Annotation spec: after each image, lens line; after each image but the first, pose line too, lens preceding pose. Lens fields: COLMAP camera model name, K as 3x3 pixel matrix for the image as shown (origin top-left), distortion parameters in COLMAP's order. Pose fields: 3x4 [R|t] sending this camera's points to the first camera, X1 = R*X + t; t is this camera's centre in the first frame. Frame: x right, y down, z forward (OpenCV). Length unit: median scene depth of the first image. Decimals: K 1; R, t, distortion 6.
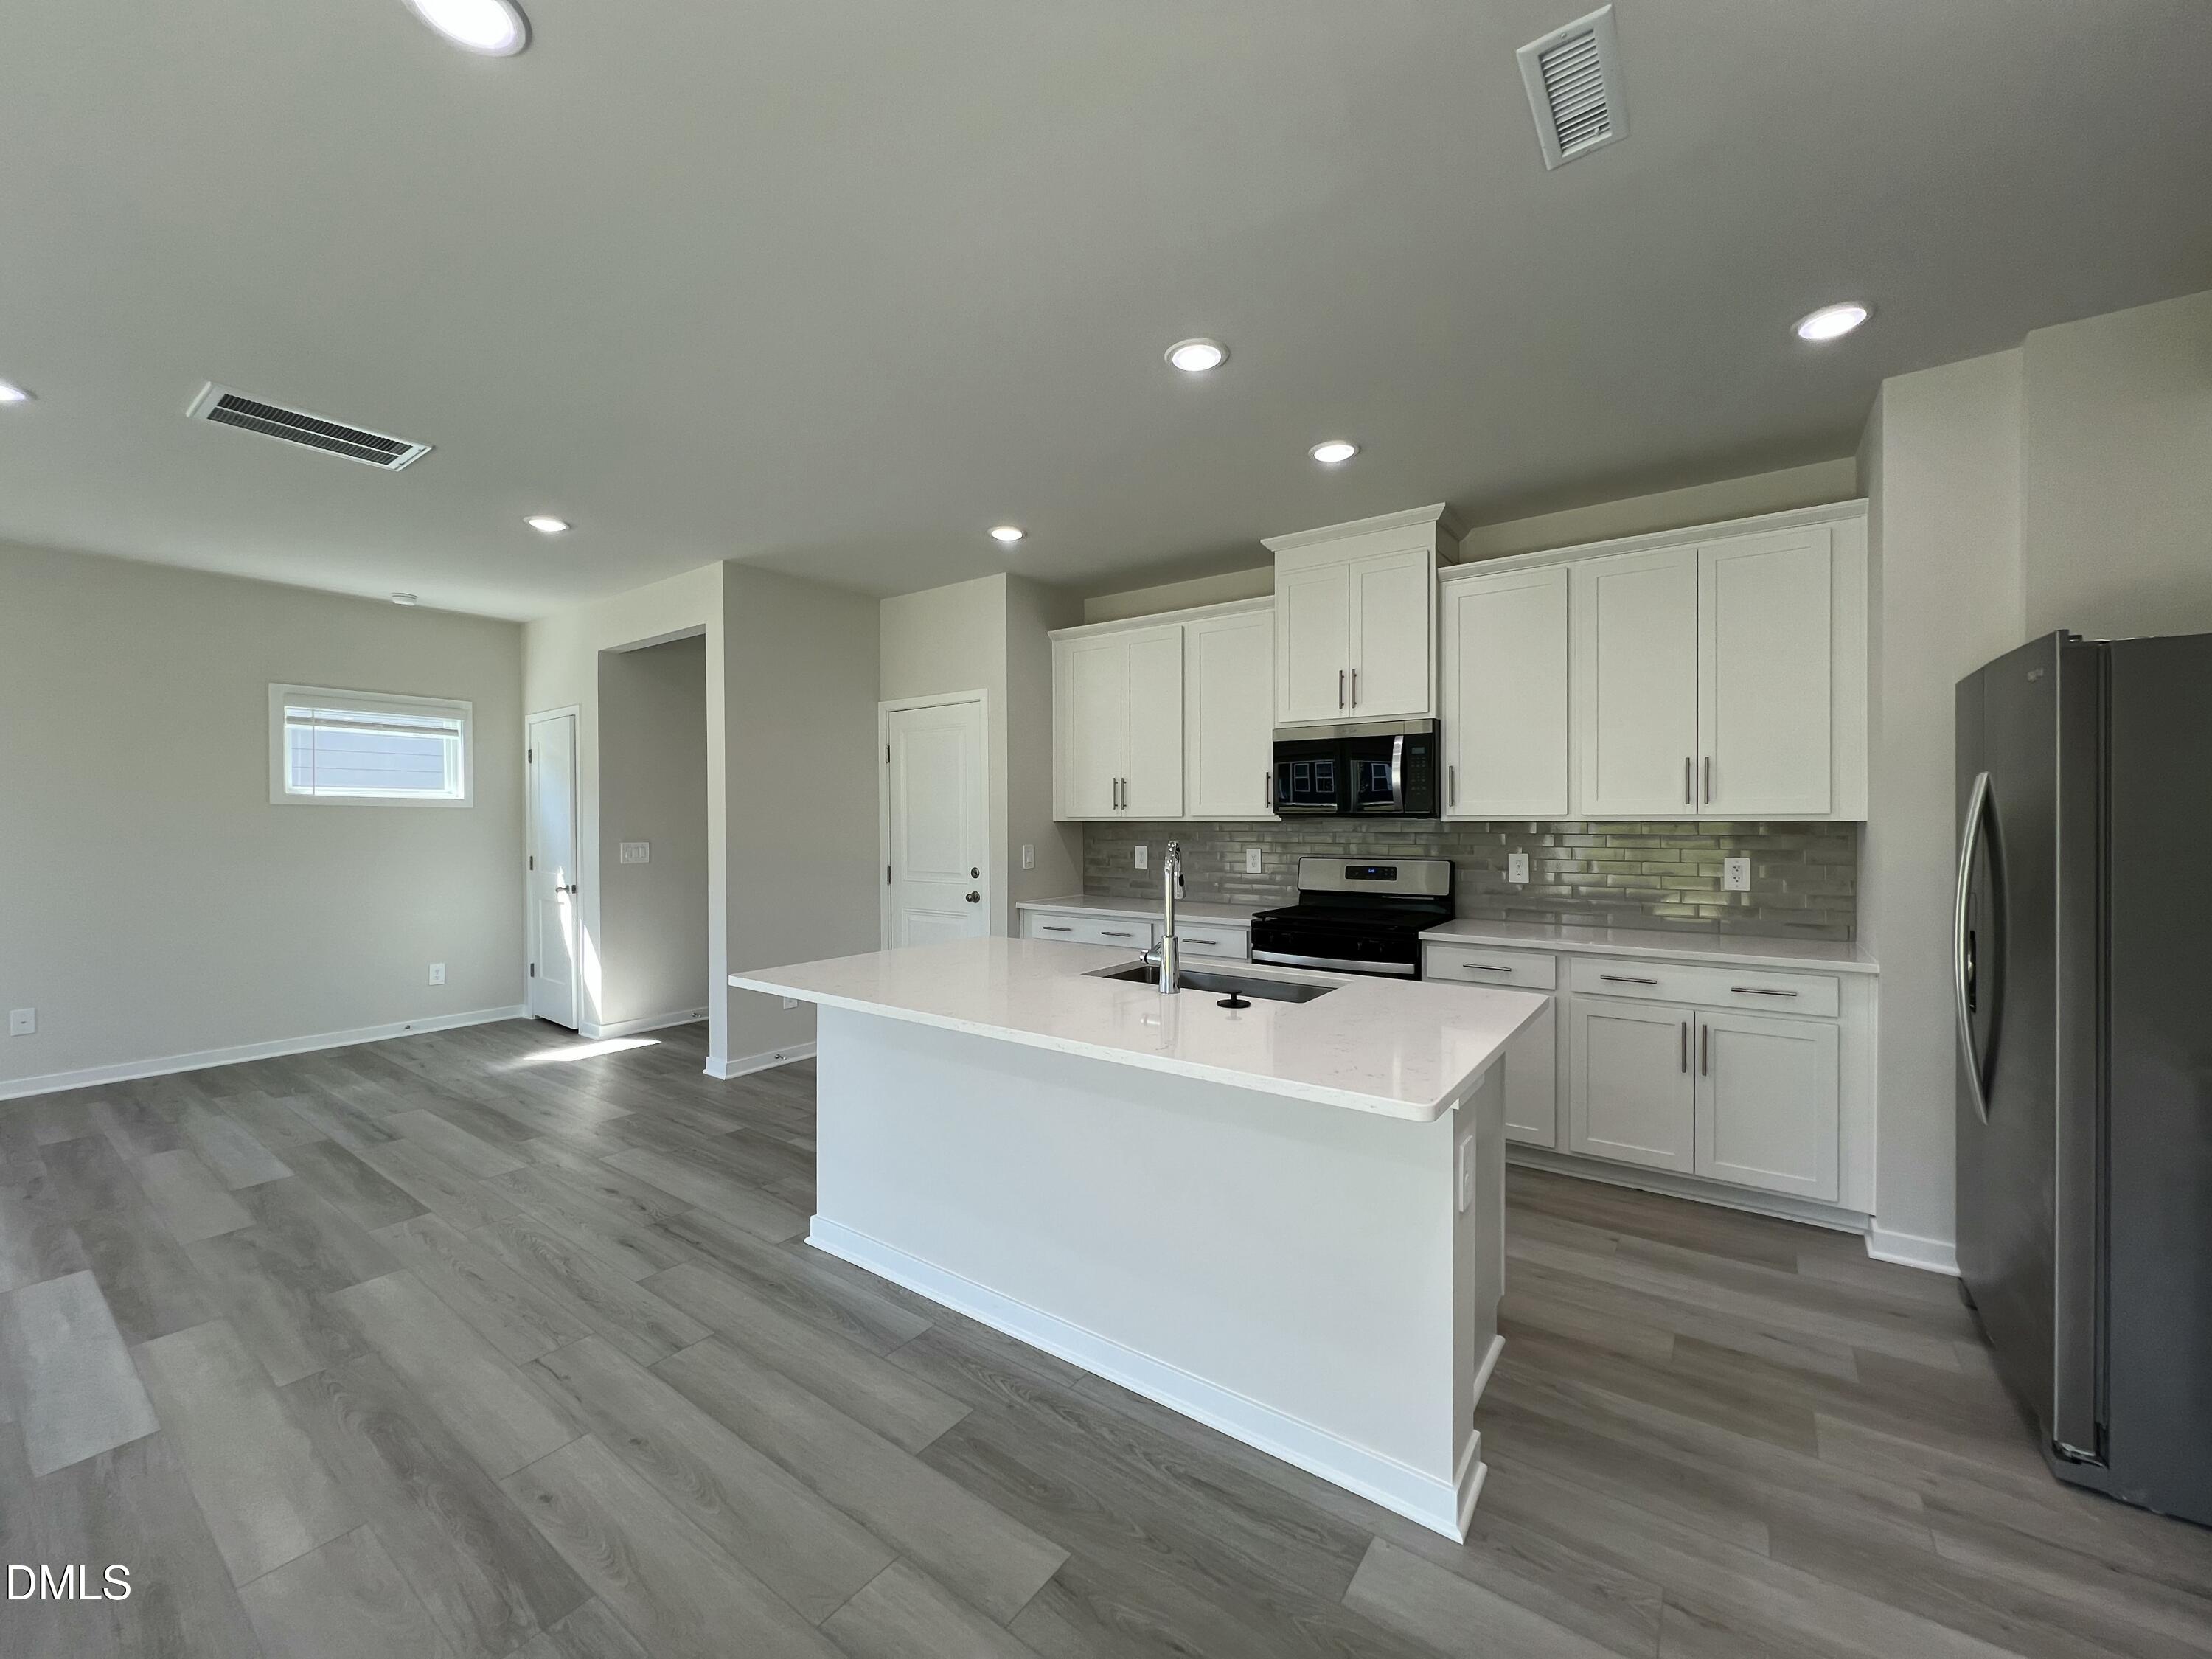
lens RADIAL K [[881.6, 0, 1111.0], [0, 881.6, 827.0], [0, 0, 1]] dist [-0.003033, -0.000182]
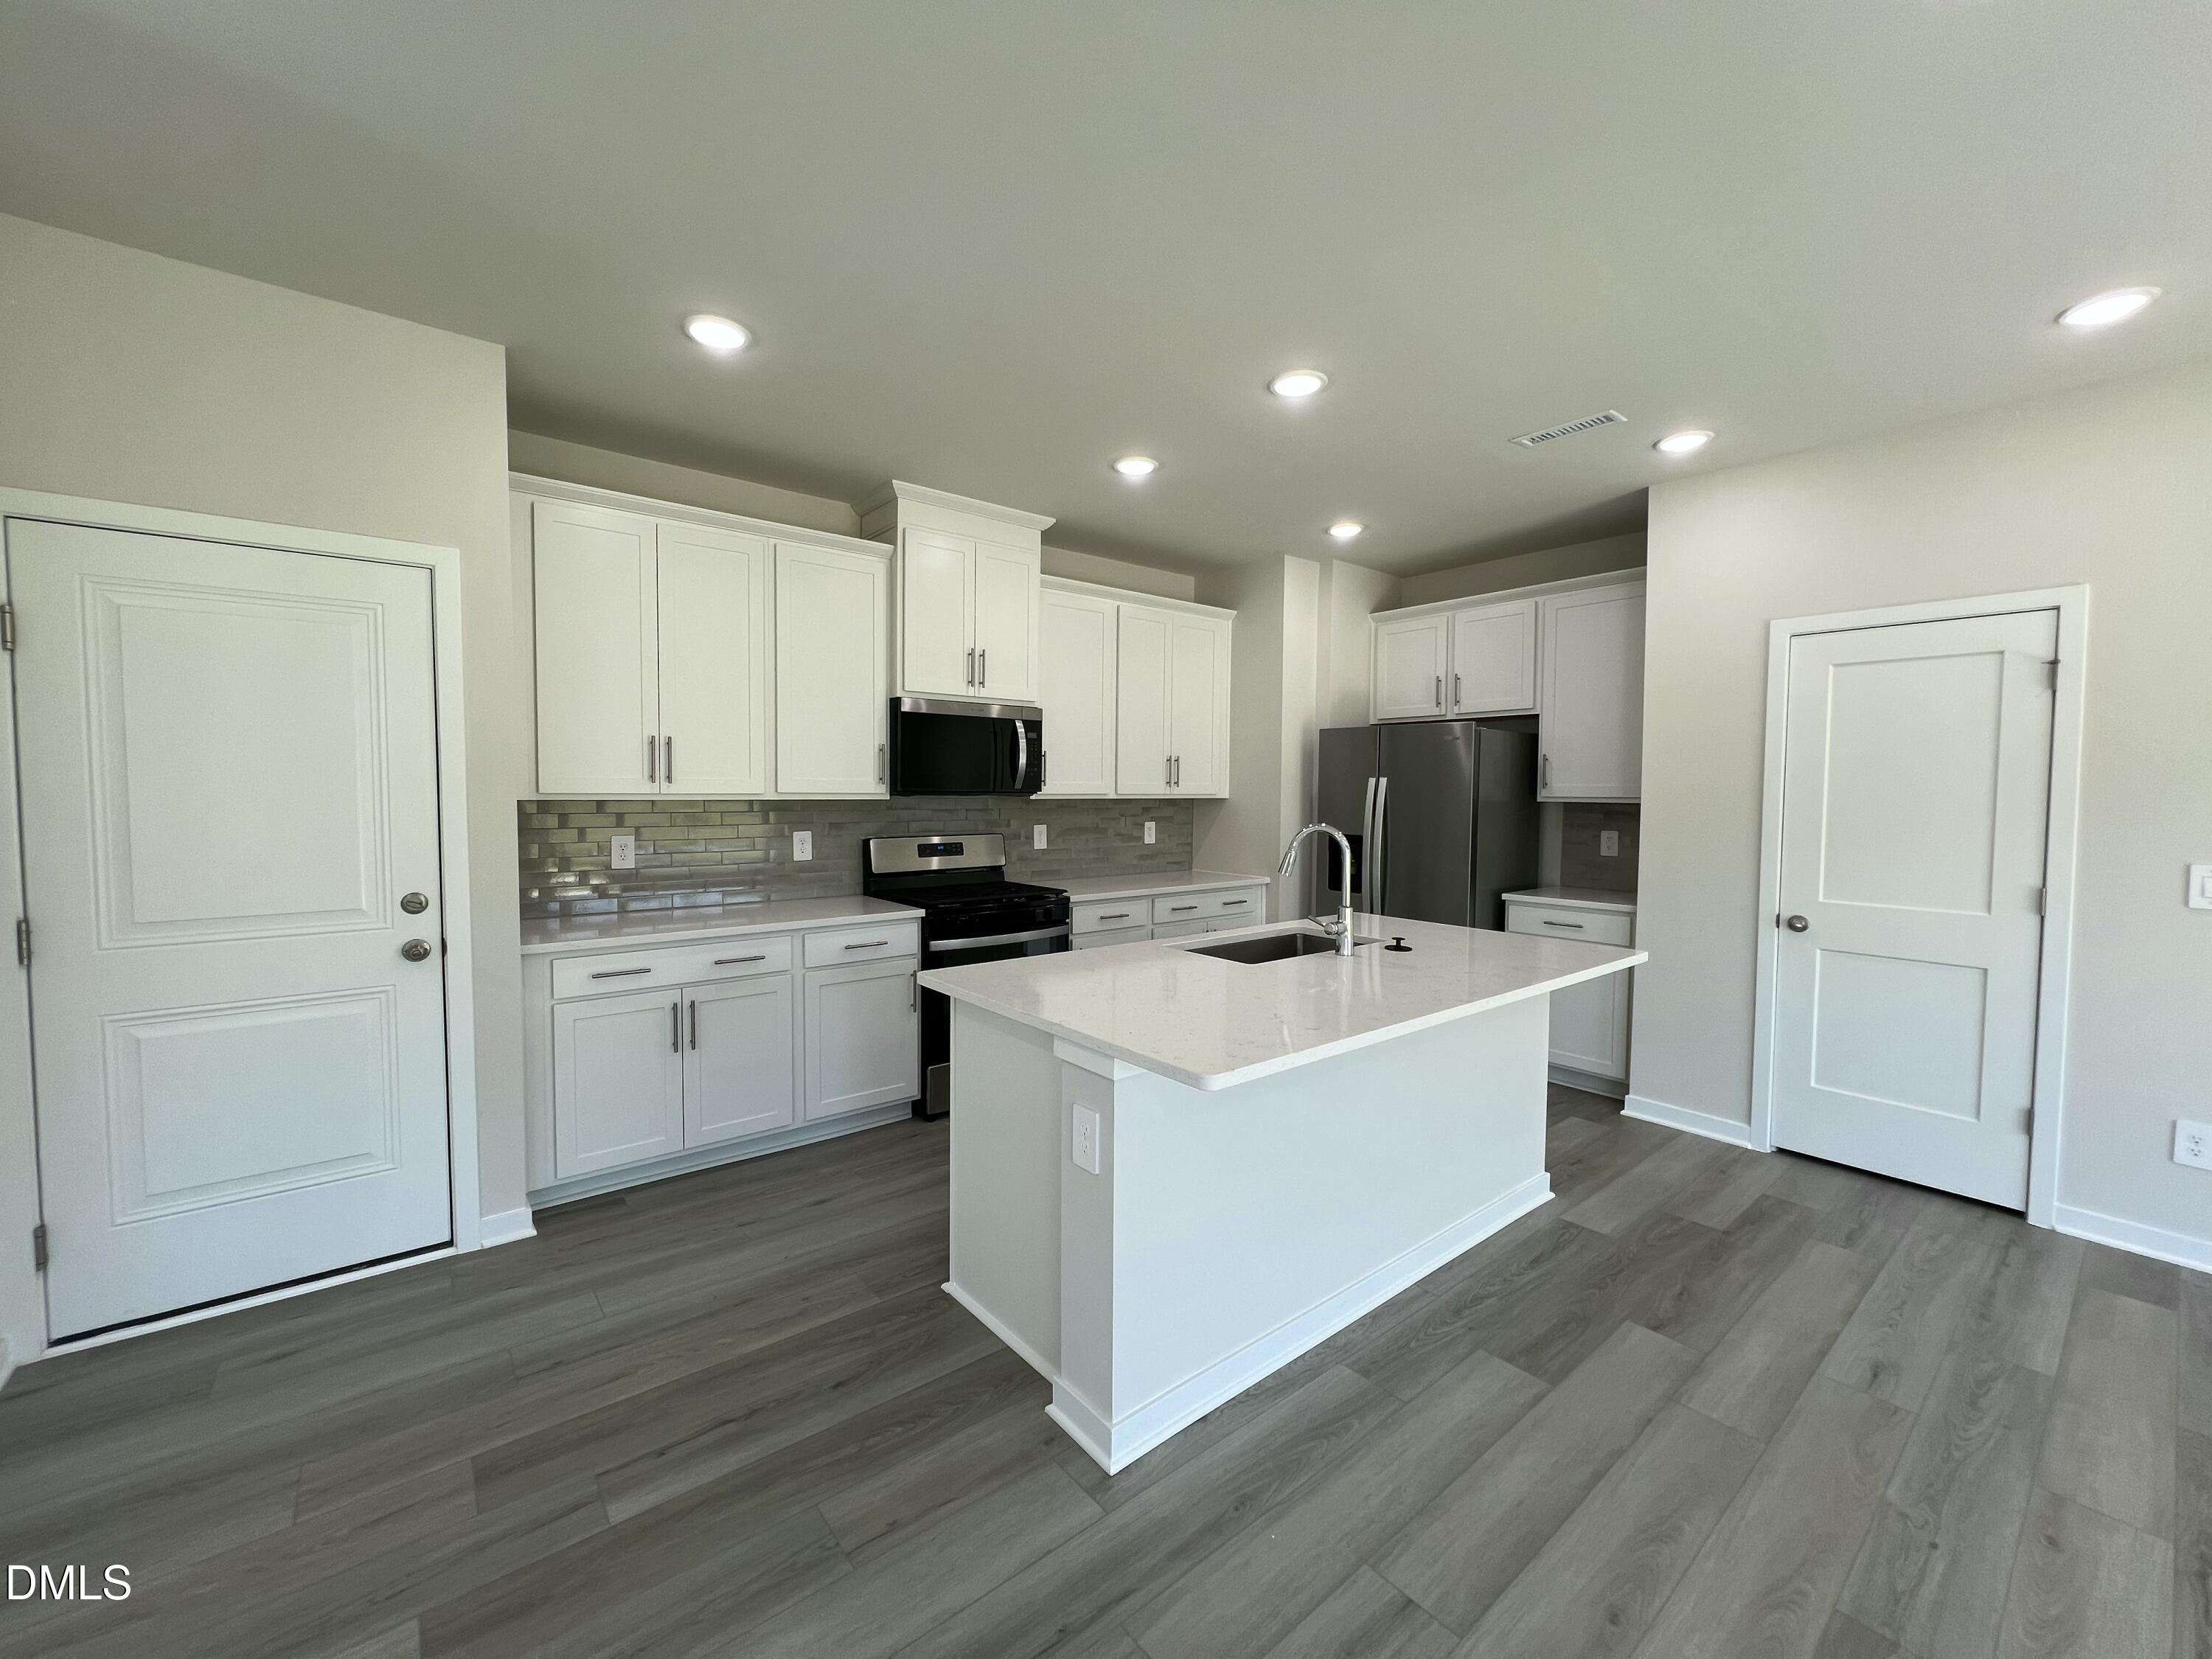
lens RADIAL K [[890.3, 0, 1102.6], [0, 890.3, 807.4], [0, 0, 1]] dist [-0.000204, -0.003537]
pose [[0.264395, -0.012918, 0.964328, -0.801744], [0.010494, 0.999890, 0.010517, -0.006477], [-0.964357, 0.007339, 0.264502, 0.706134]]
